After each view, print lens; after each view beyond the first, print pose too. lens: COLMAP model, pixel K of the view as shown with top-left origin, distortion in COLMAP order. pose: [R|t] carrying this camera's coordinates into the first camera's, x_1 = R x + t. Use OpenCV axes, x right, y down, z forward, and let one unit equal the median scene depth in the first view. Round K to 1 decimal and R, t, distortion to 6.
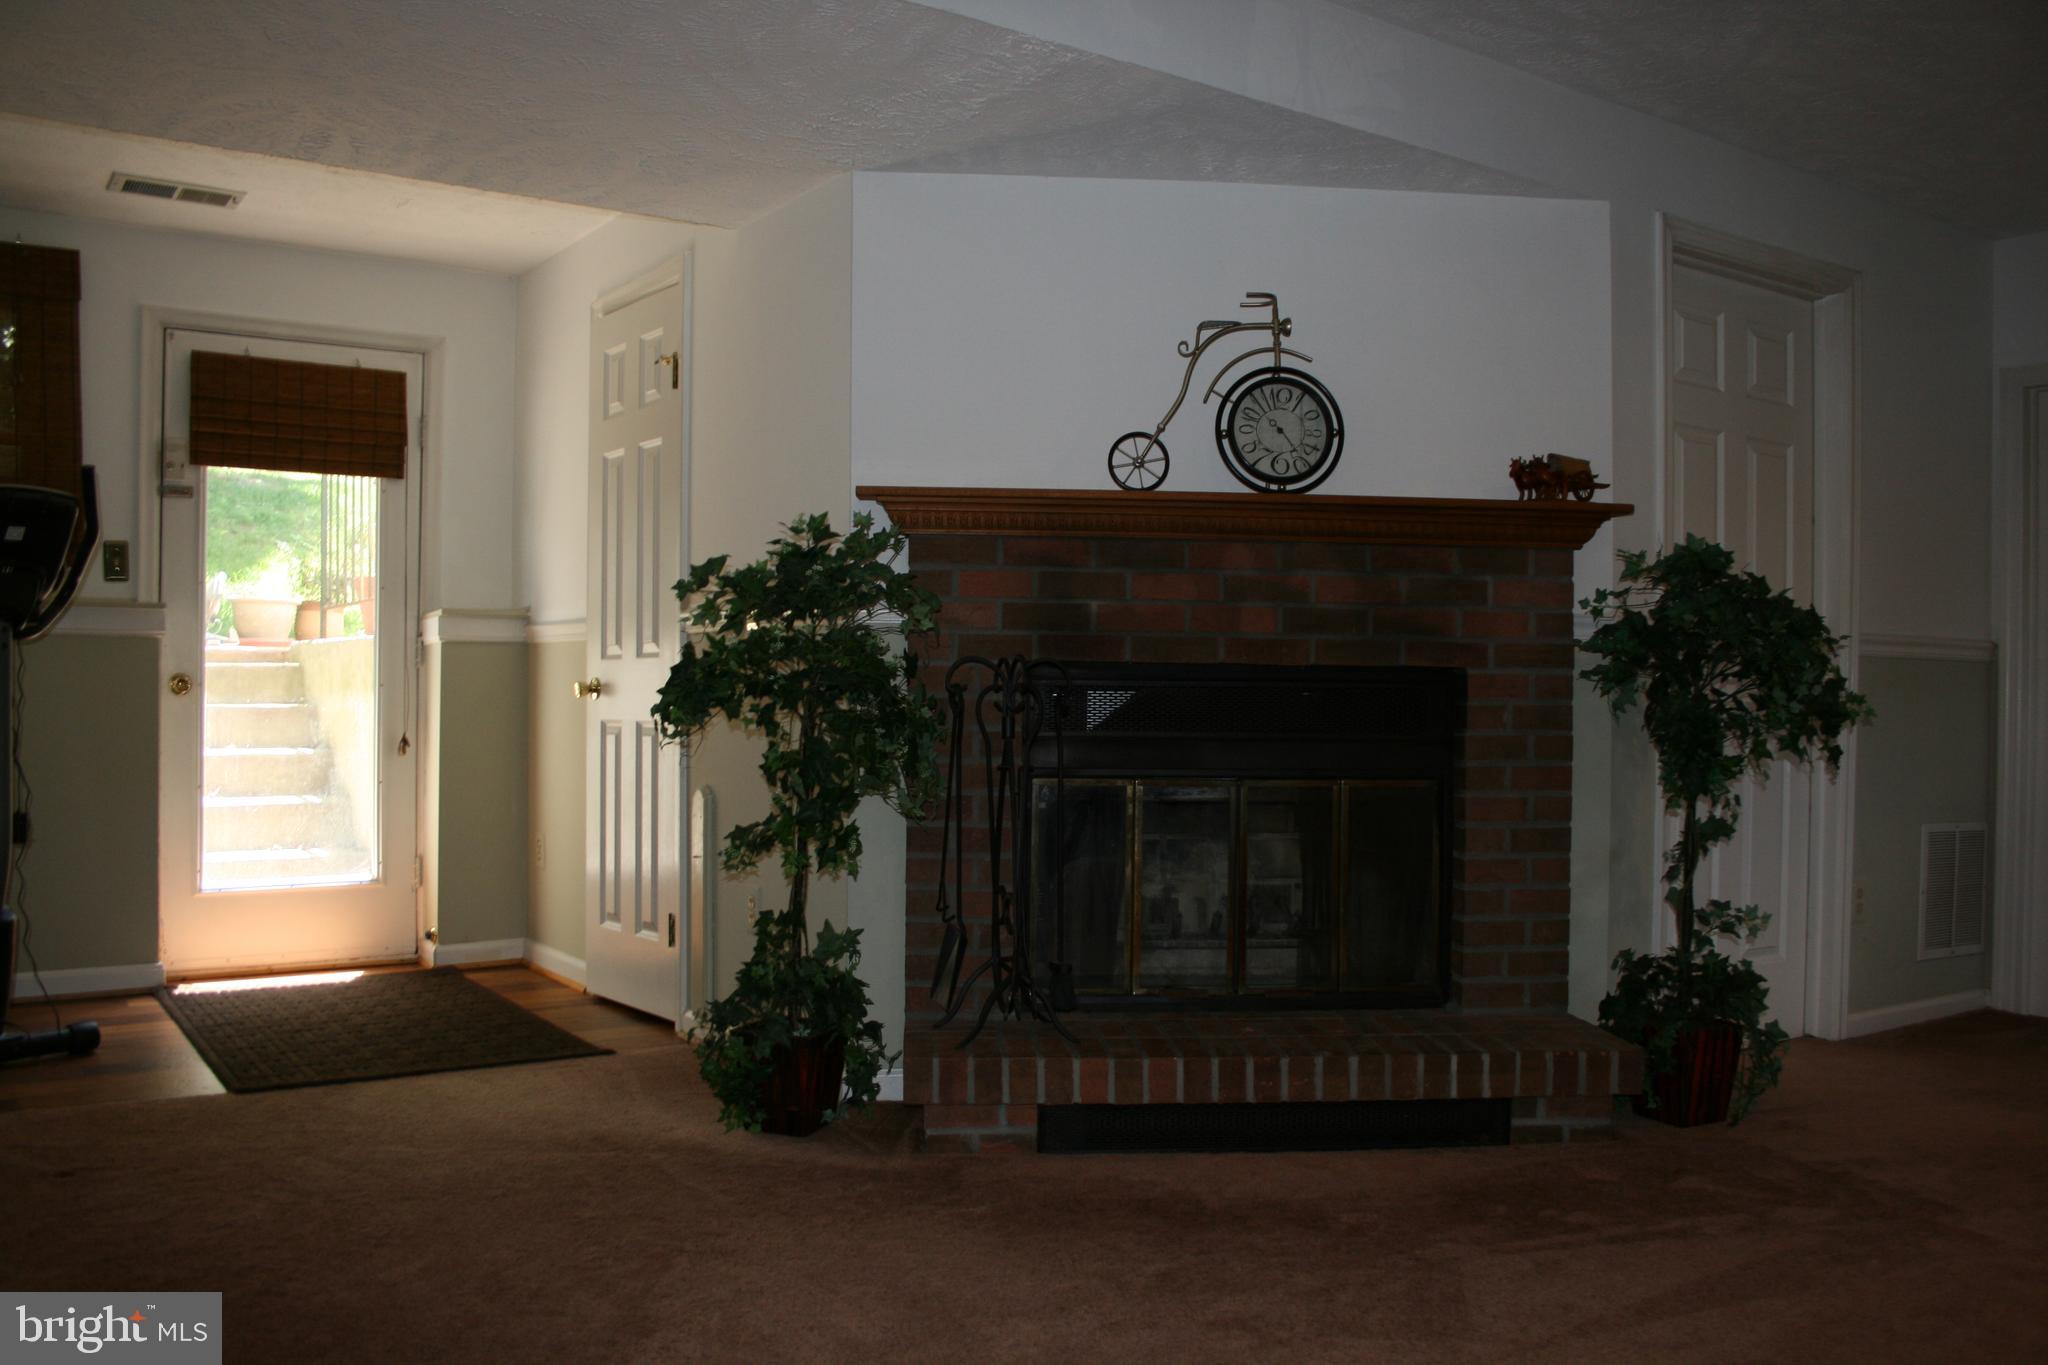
lens RADIAL K [[1713.3, 0, 1040.7], [0, 1713.3, 709.2], [0, 0, 1]] dist [-0.162396, 0.129933]
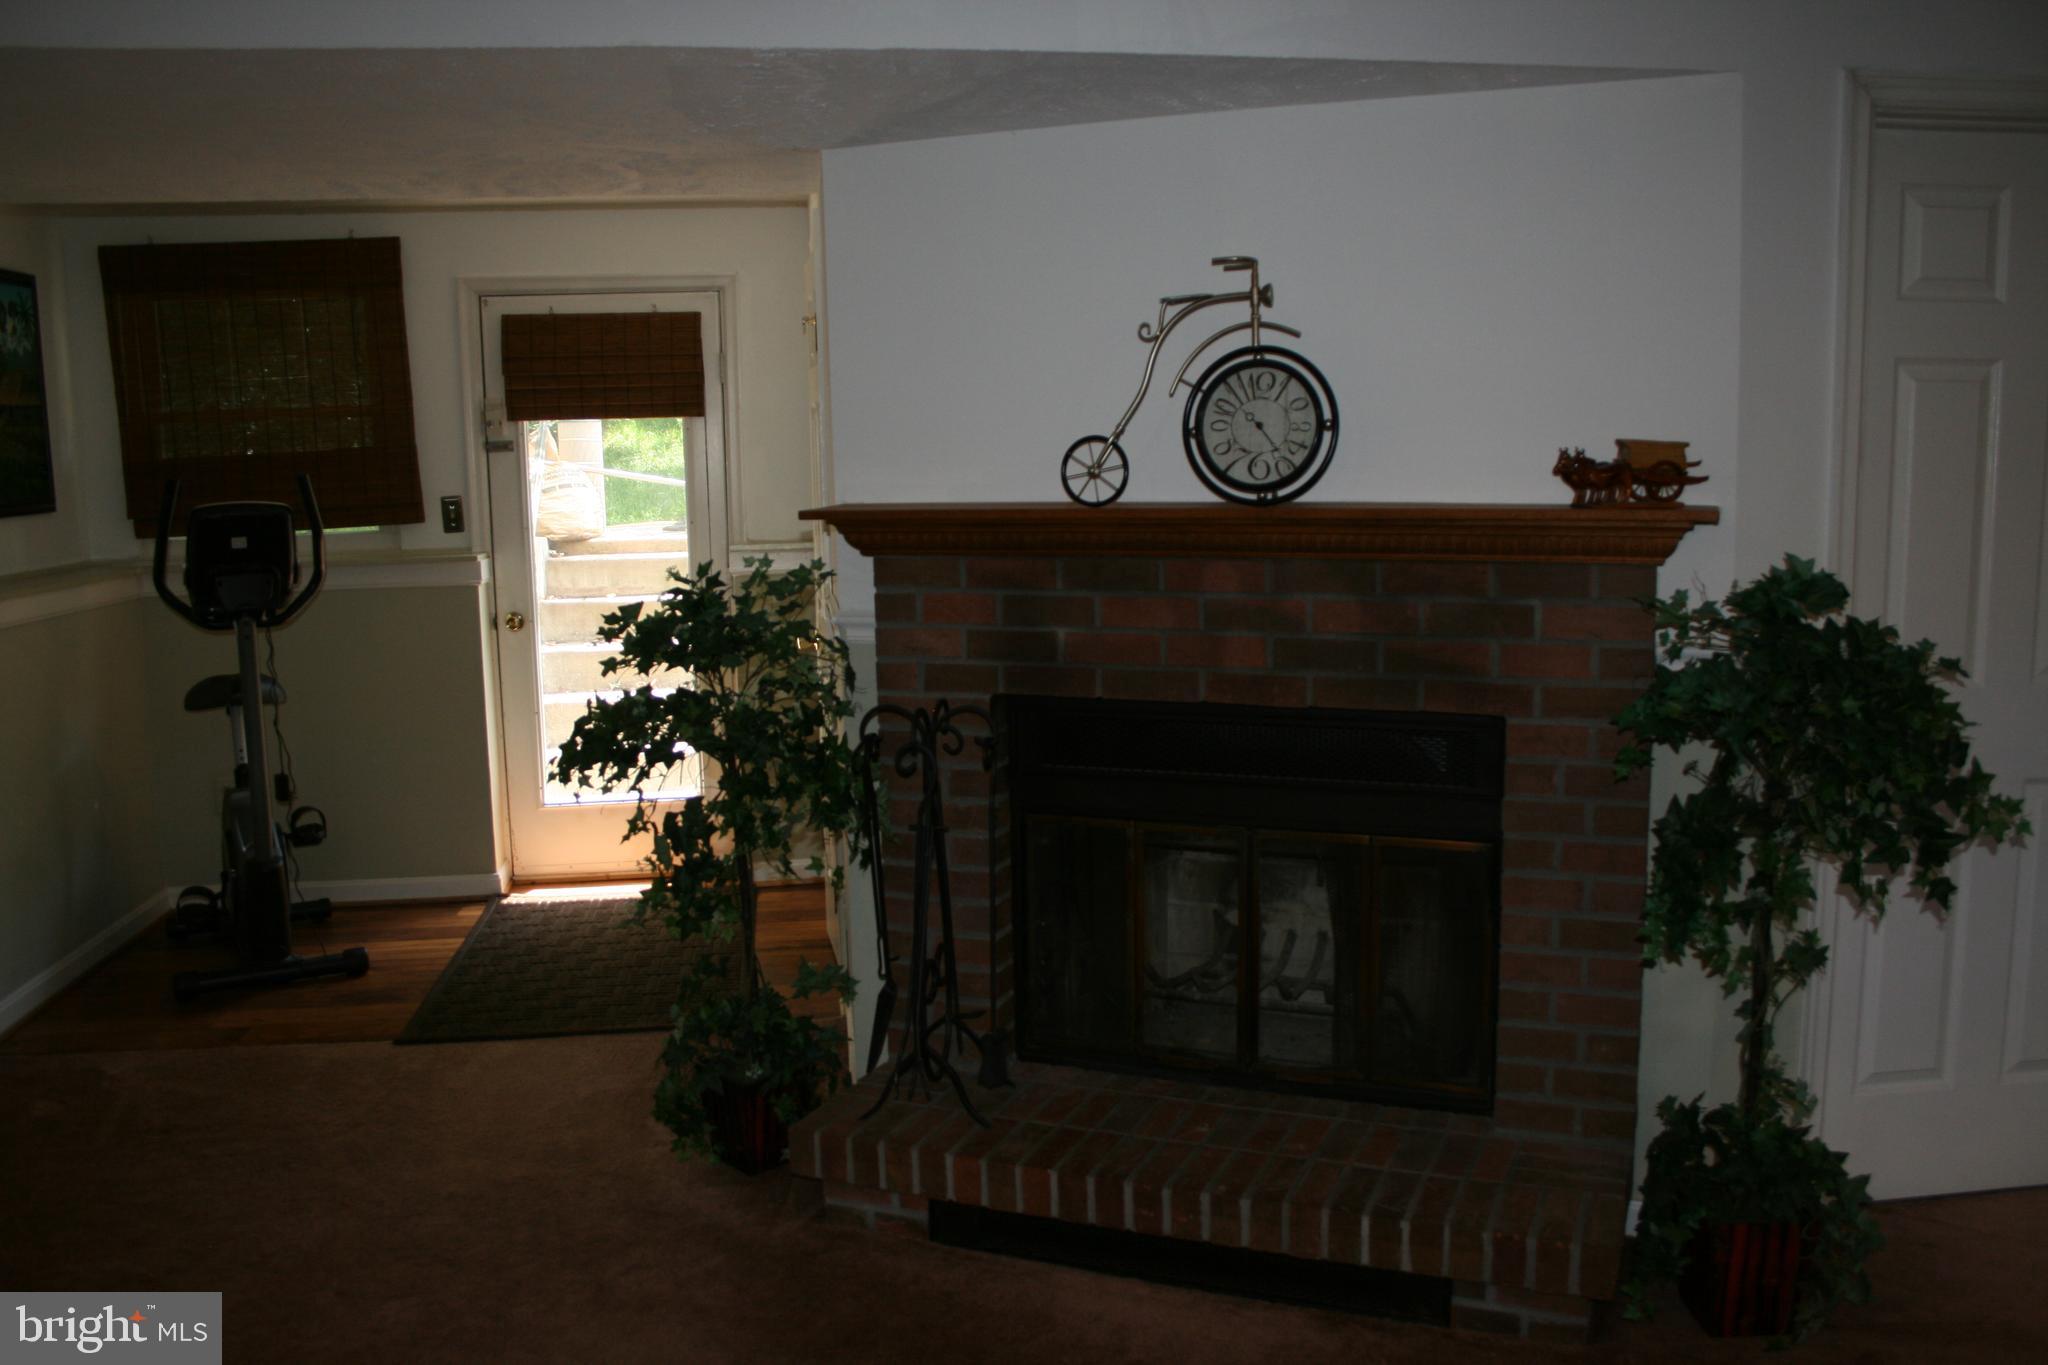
lens RADIAL K [[1713.3, 0, 1040.7], [0, 1713.3, 709.2], [0, 0, 1]] dist [-0.162396, 0.129933]
pose [[0.896452, 0.039432, -0.441382, 0.412410], [0.021761, 0.990914, 0.132723, -0.139342], [0.442606, -0.128585, 0.887449, 0.209120]]
